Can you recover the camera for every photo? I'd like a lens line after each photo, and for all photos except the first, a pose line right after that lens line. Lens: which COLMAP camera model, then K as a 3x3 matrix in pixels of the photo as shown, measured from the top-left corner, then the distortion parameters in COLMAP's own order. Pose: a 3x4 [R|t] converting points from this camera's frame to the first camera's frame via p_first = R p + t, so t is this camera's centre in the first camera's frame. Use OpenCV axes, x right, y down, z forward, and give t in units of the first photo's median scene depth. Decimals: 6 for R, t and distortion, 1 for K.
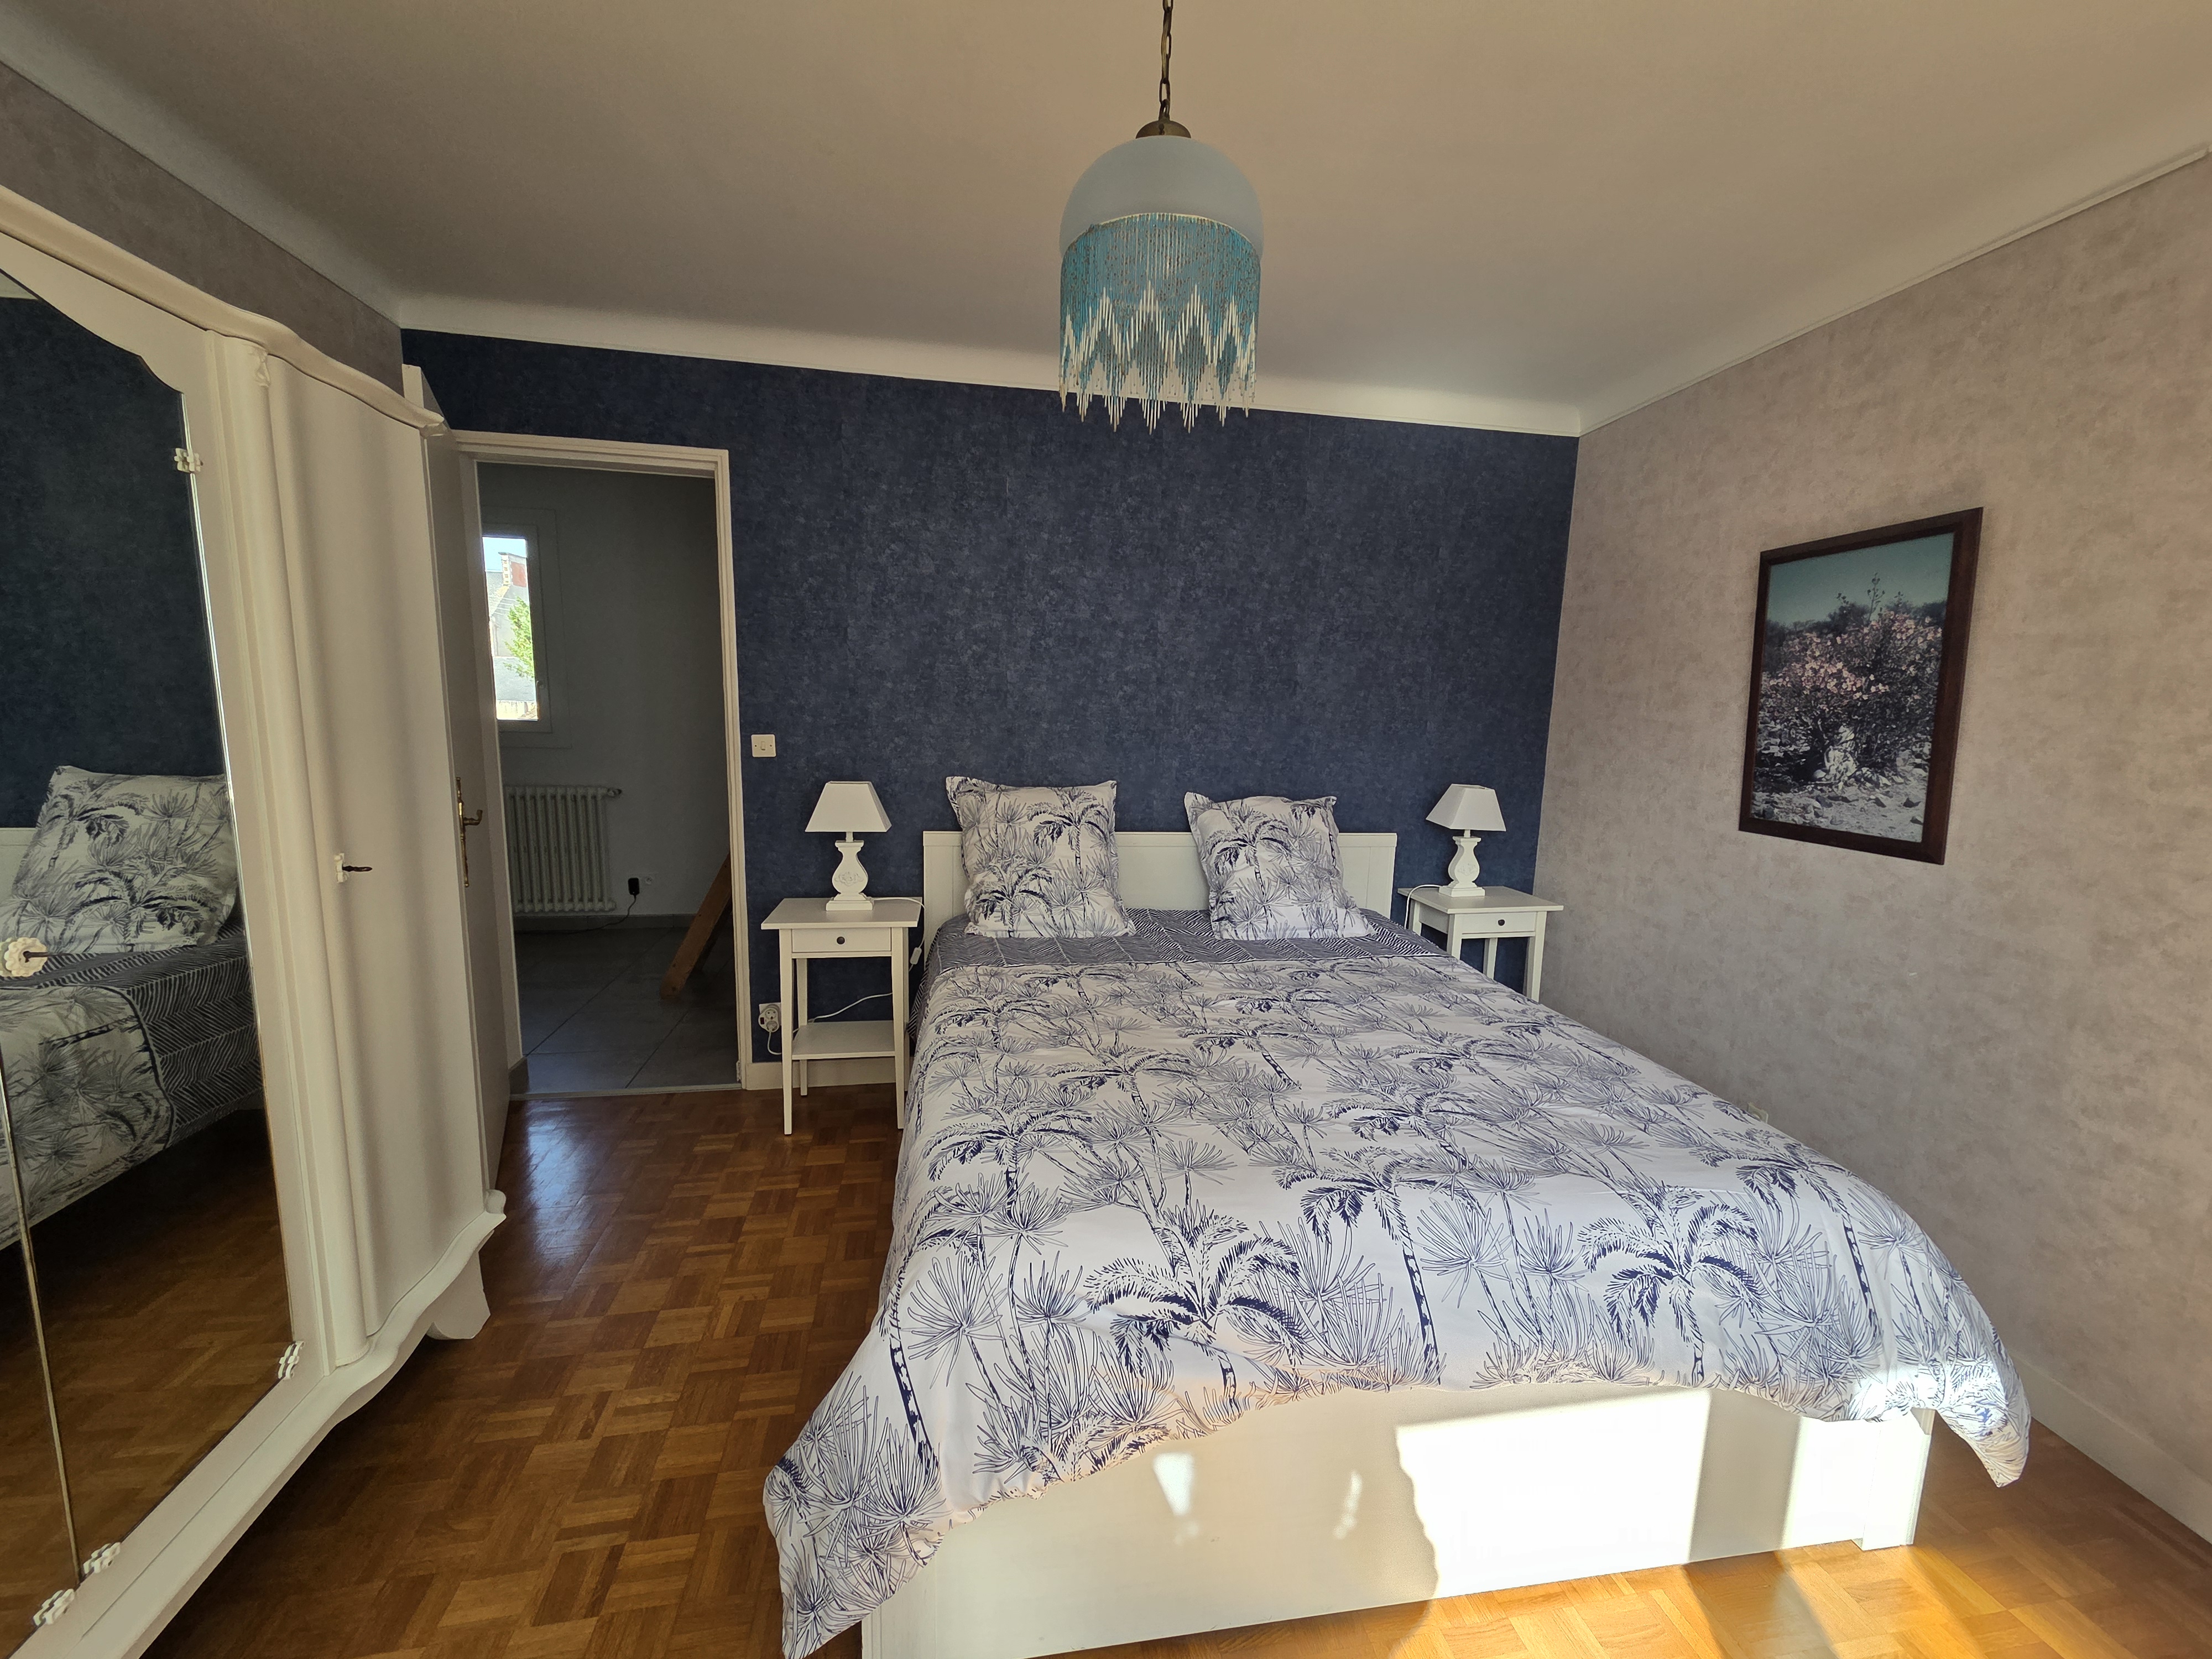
lens RADIAL K [[900.6, 0, 1114.5], [0, 900.6, 827.7], [0, 0, 1]] dist [0.001913, 0.000608]
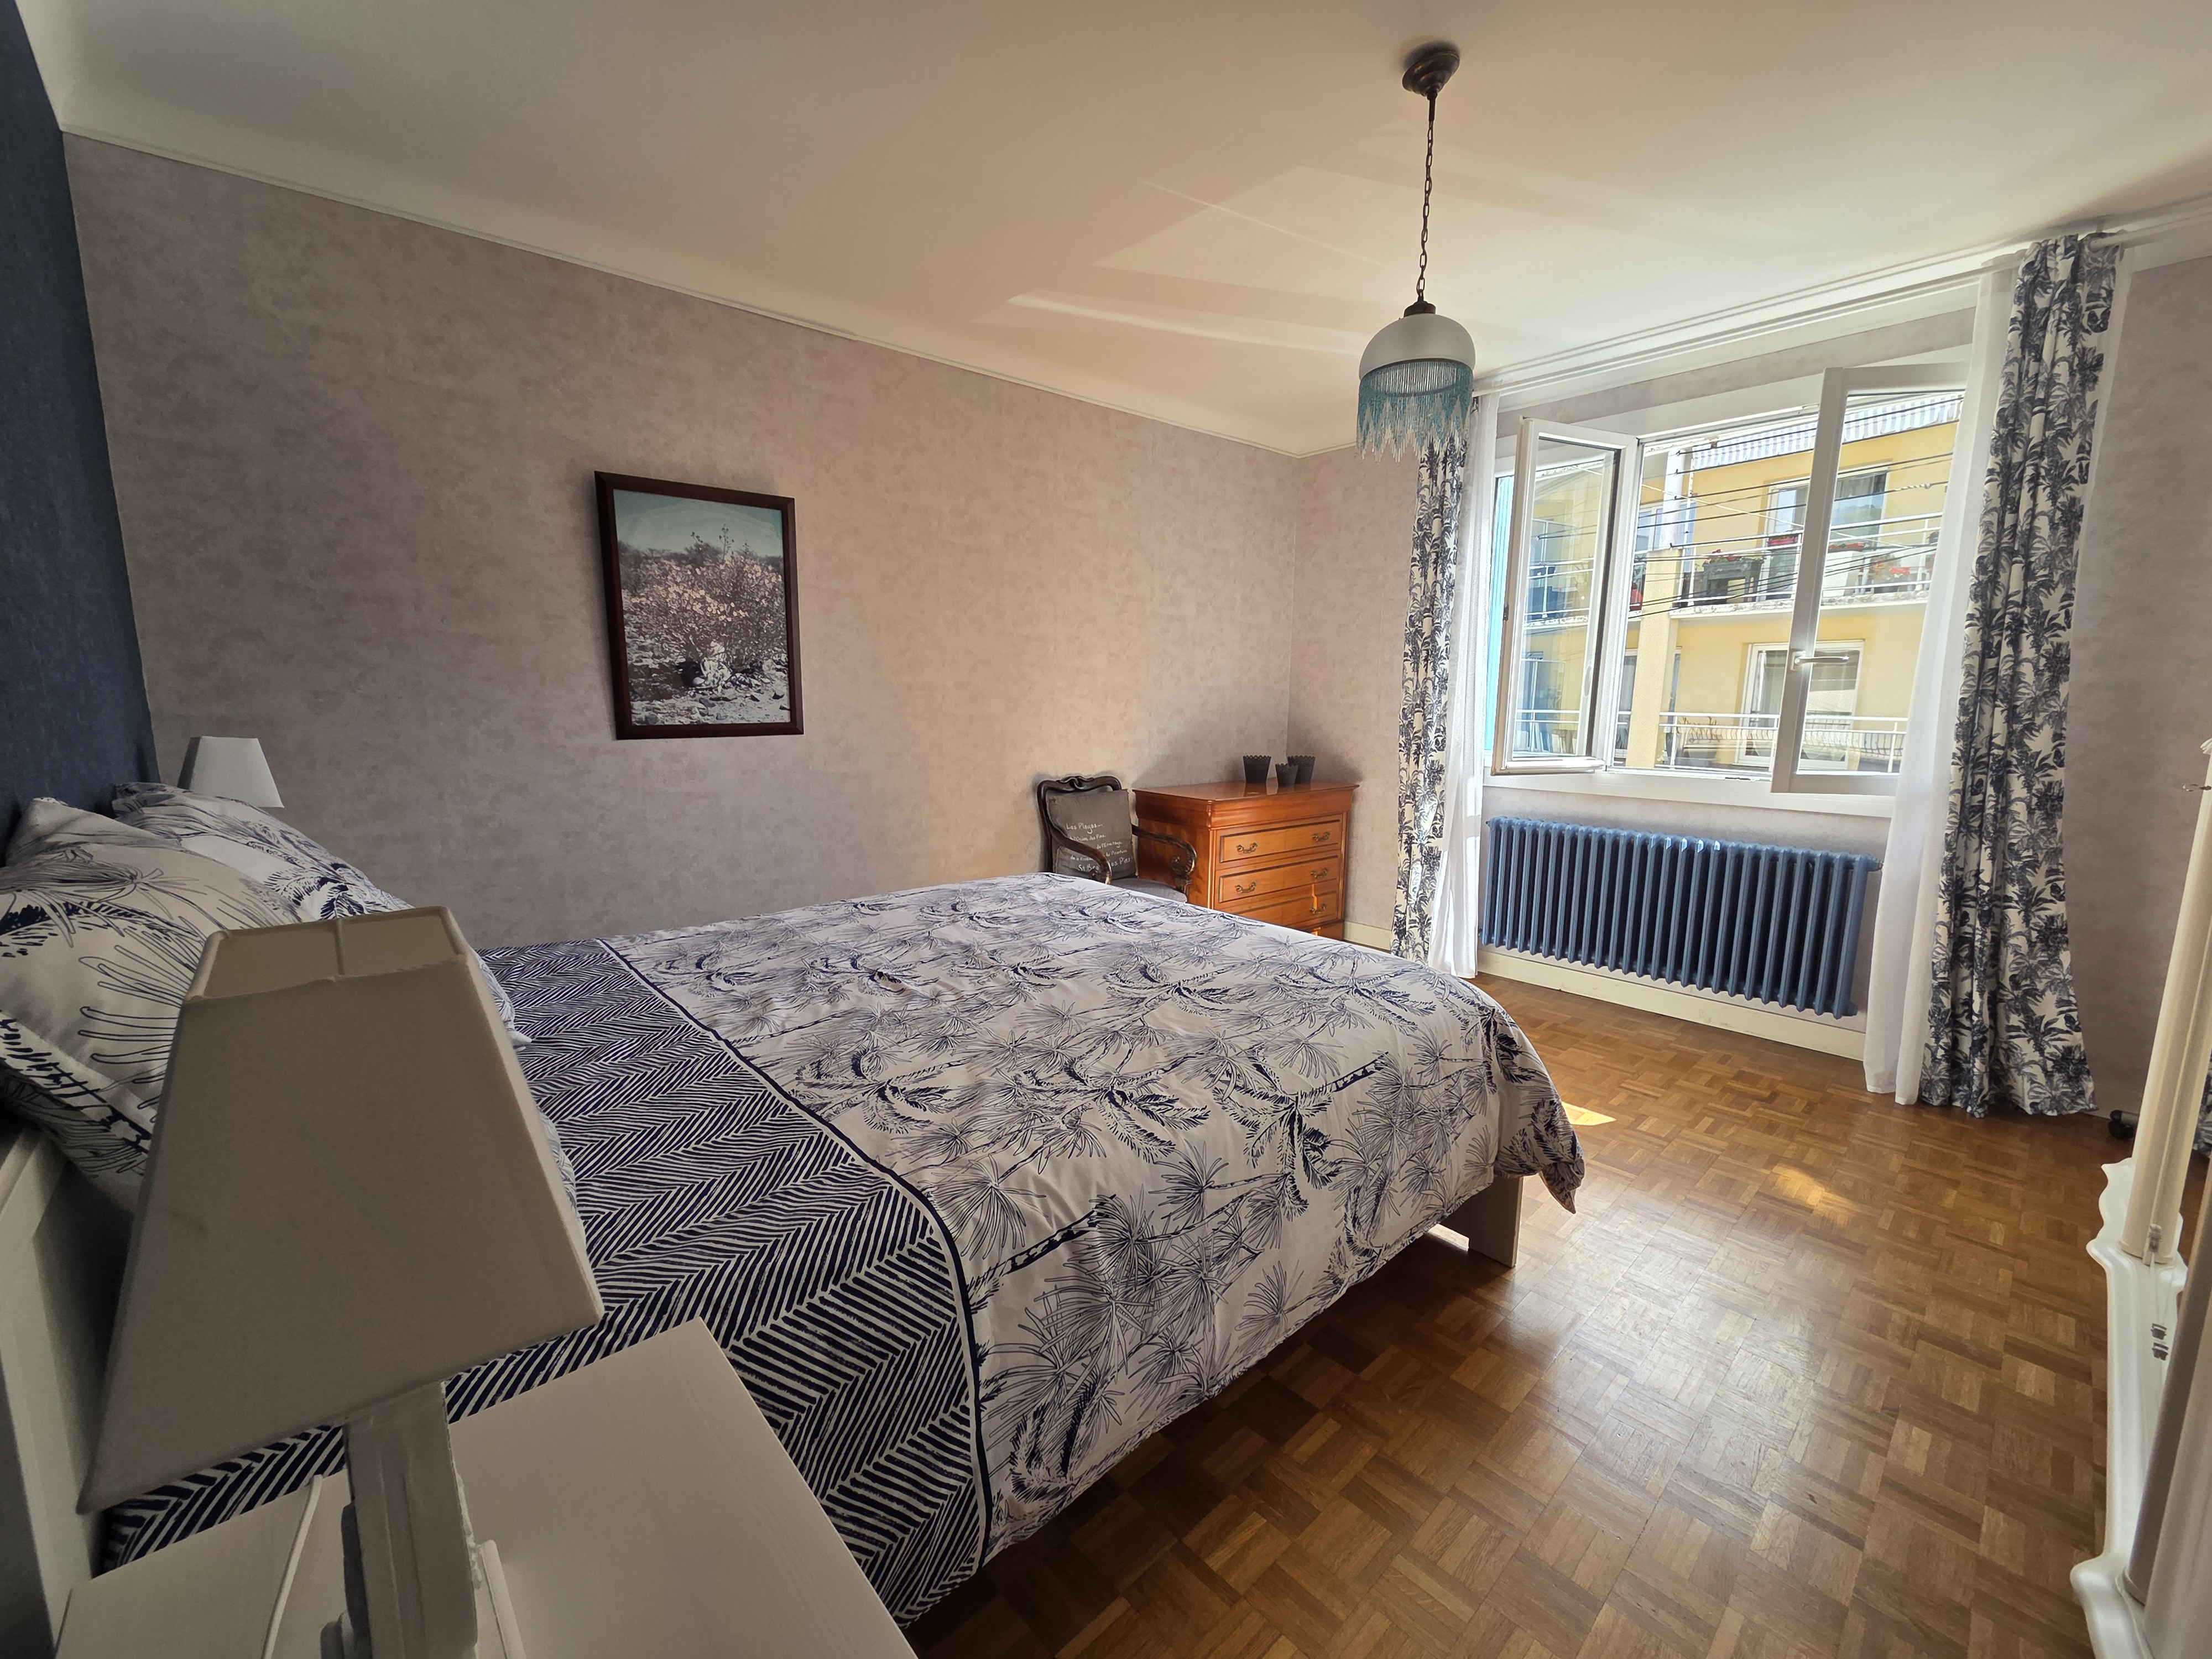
lens RADIAL K [[900.6, 0, 1115.5], [0, 900.6, 832.7], [0, 0, 1]] dist [0.001913, 0.000608]
pose [[-0.535235, -0.159496, 0.829509, -0.600702], [0.095531, 0.964282, 0.247051, -0.113206], [-0.839284, 0.211474, -0.500880, 1.225352]]
